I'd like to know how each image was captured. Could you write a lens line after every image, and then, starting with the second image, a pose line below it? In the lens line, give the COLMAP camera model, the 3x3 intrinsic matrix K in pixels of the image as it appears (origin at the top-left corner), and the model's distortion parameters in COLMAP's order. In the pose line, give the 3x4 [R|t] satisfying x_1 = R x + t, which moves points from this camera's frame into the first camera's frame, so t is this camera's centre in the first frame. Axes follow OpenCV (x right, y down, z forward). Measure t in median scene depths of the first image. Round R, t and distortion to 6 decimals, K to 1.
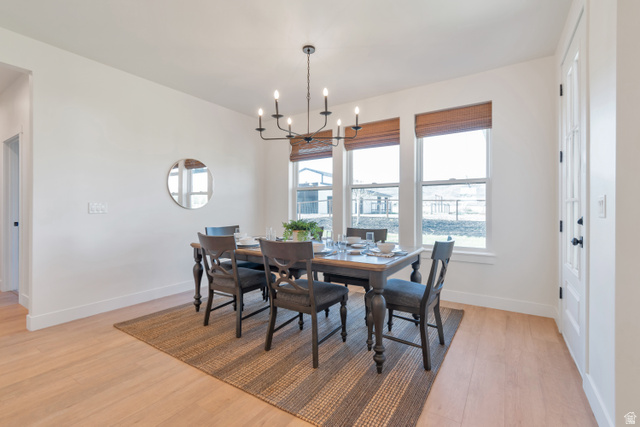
lens RADIAL K [[284.1, 0, 321.9], [0, 284.1, 209.9], [0, 0, 1]] dist [0.004359, -0.001091]
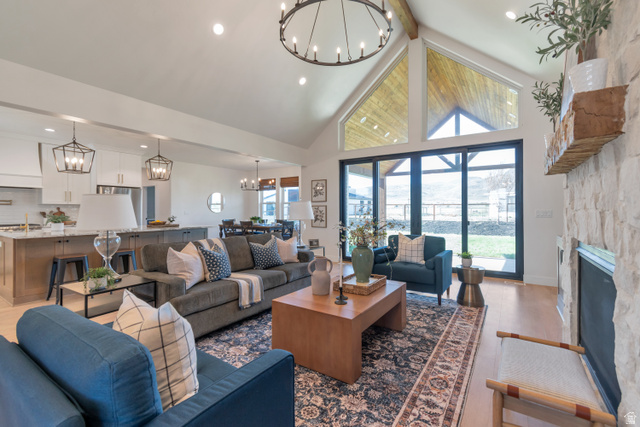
lens RADIAL K [[284.1, 0, 321.9], [0, 284.1, 209.0], [0, 0, 1]] dist [0.004359, -0.001091]
pose [[0.999950, -0.001423, -0.009879, 0.657217], [0.001324, 0.999949, -0.010024, -0.009005], [0.009892, 0.010010, 0.999901, -1.992342]]
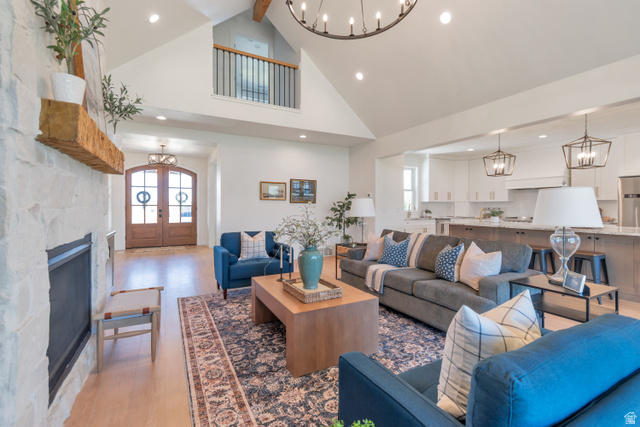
lens RADIAL K [[284.1, 0, 322.0], [0, 284.1, 207.0], [0, 0, 1]] dist [0.004359, -0.001091]
pose [[-0.472428, -0.000222, -0.881369, 1.494774], [-0.004412, 0.999988, 0.002113, -0.015794], [0.881358, 0.004886, -0.472423, -0.633188]]
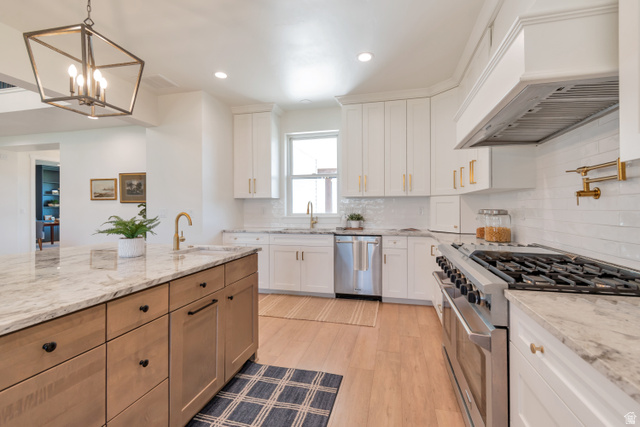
lens RADIAL K [[284.1, 0, 329.1], [0, 284.1, 208.4], [0, 0, 1]] dist [0.004359, -0.001091]
pose [[-0.939329, 0.006004, -0.342964, -0.950399], [0.003672, 0.999966, 0.007449, -0.021765], [0.342997, 0.005738, -0.939319, 0.214363]]
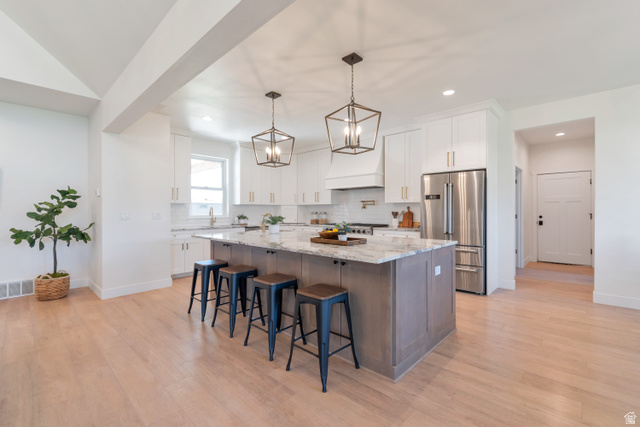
lens RADIAL K [[284.1, 0, 320.7], [0, 284.1, 210.4], [0, 0, 1]] dist [0.004359, -0.001091]
pose [[-0.170848, -0.002263, -0.985295, 0.527020], [-0.001296, 0.999997, -0.002072, -0.016984], [0.985297, 0.000923, -0.170850, -0.068899]]
